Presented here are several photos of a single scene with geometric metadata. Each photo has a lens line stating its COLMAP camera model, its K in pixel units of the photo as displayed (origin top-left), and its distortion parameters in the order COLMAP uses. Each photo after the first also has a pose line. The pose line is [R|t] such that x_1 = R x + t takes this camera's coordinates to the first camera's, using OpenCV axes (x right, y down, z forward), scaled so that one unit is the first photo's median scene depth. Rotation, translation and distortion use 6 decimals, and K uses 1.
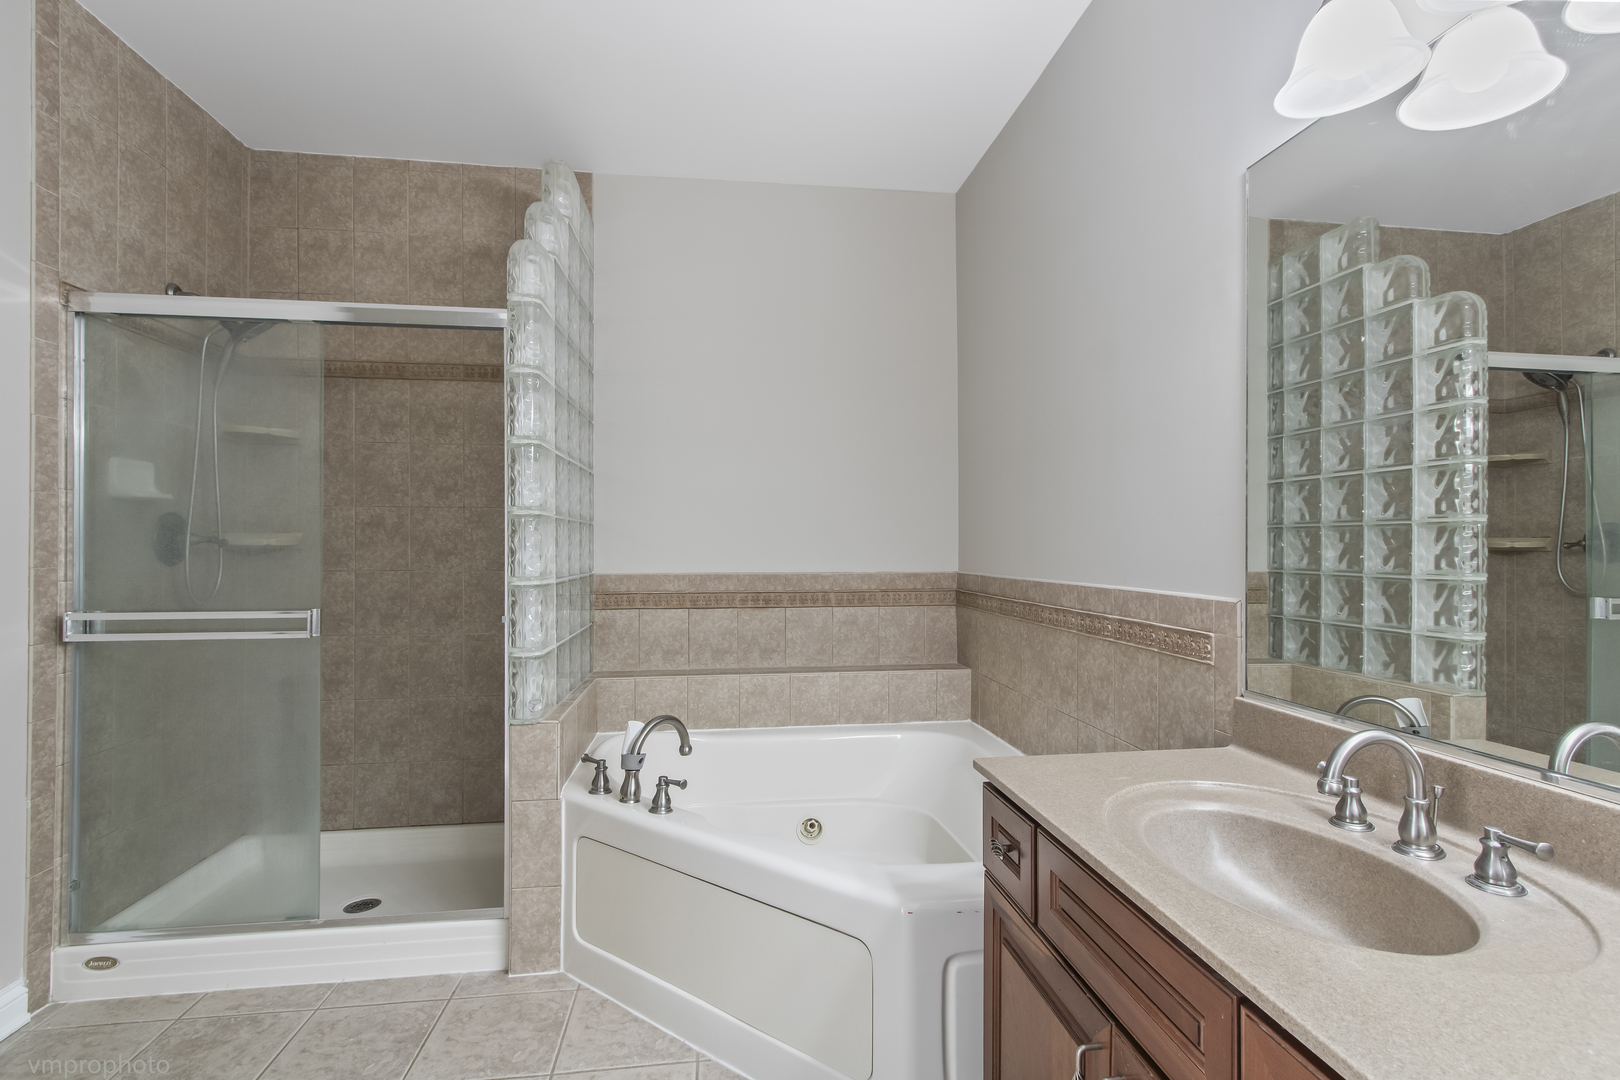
lens RADIAL K [[748.4, 0, 810.7], [0, 748.4, 543.1], [0, 0, 1]] dist [0.000444, 0.001374]
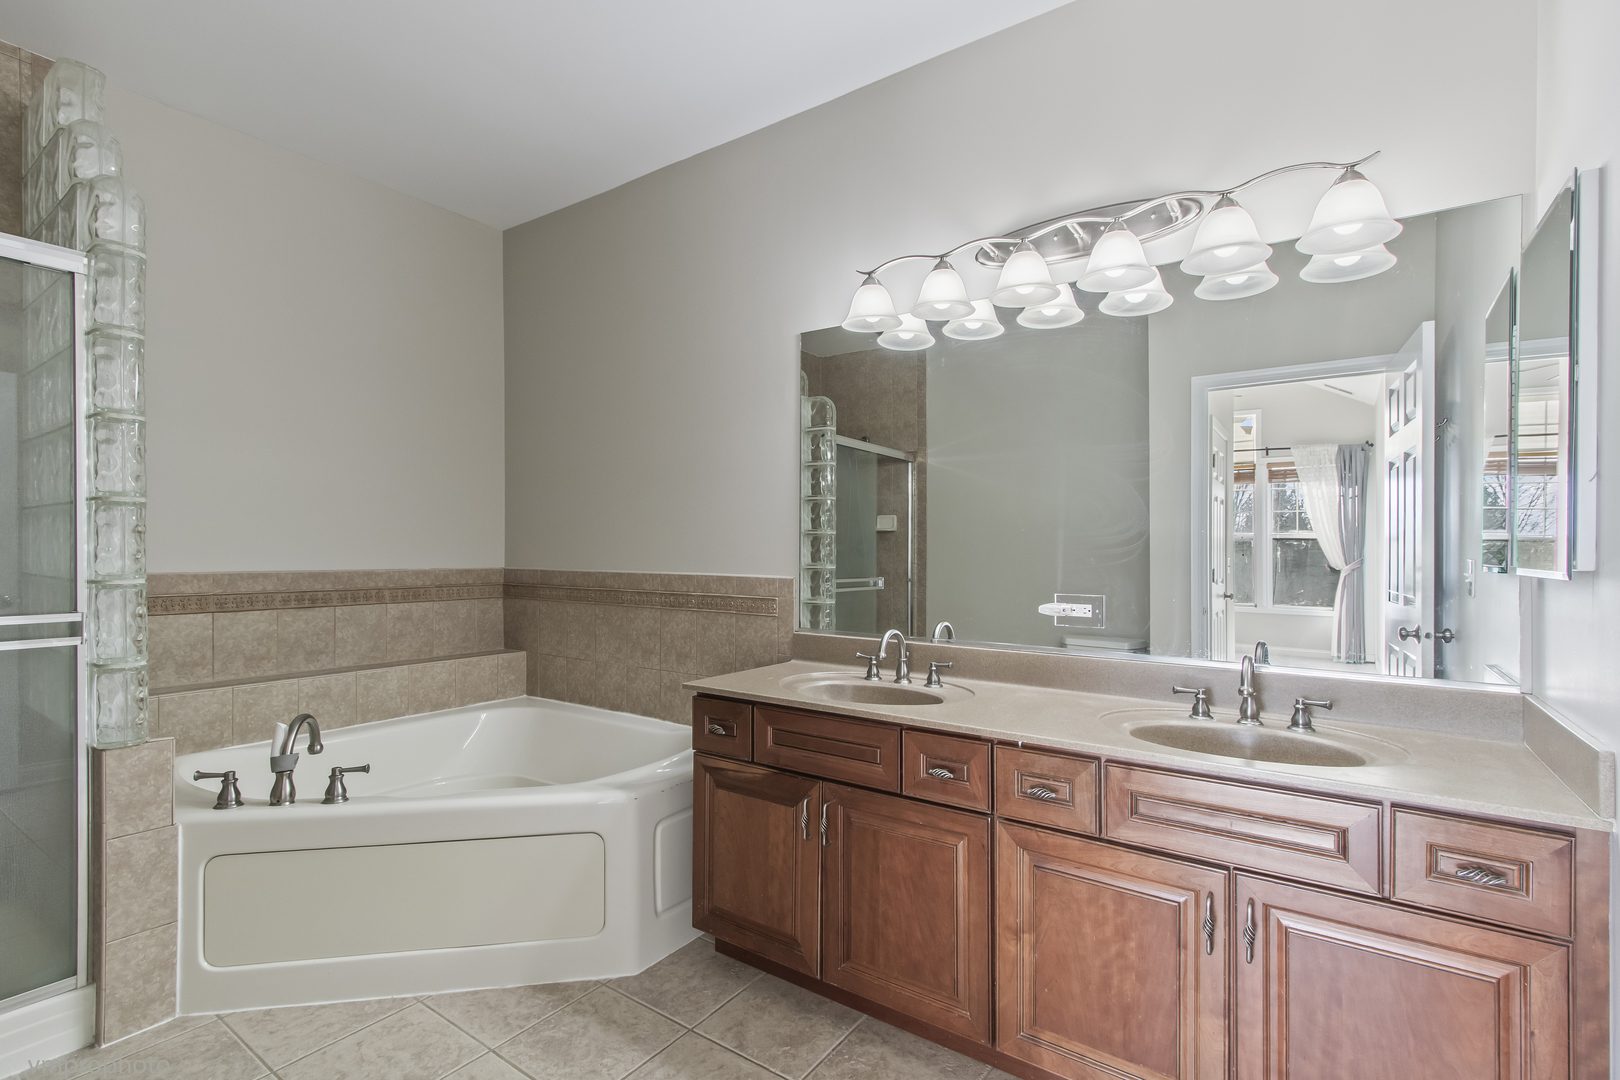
lens RADIAL K [[752.2, 0, 806.5], [0, 752.2, 546.2], [0, 0, 1]] dist [-0.001774, -0.000188]
pose [[0.682892, 0.010235, 0.730448, -0.348244], [-0.012253, 0.999922, -0.002555, 0.003931], [-0.730417, -0.007205, 0.682964, -0.111522]]
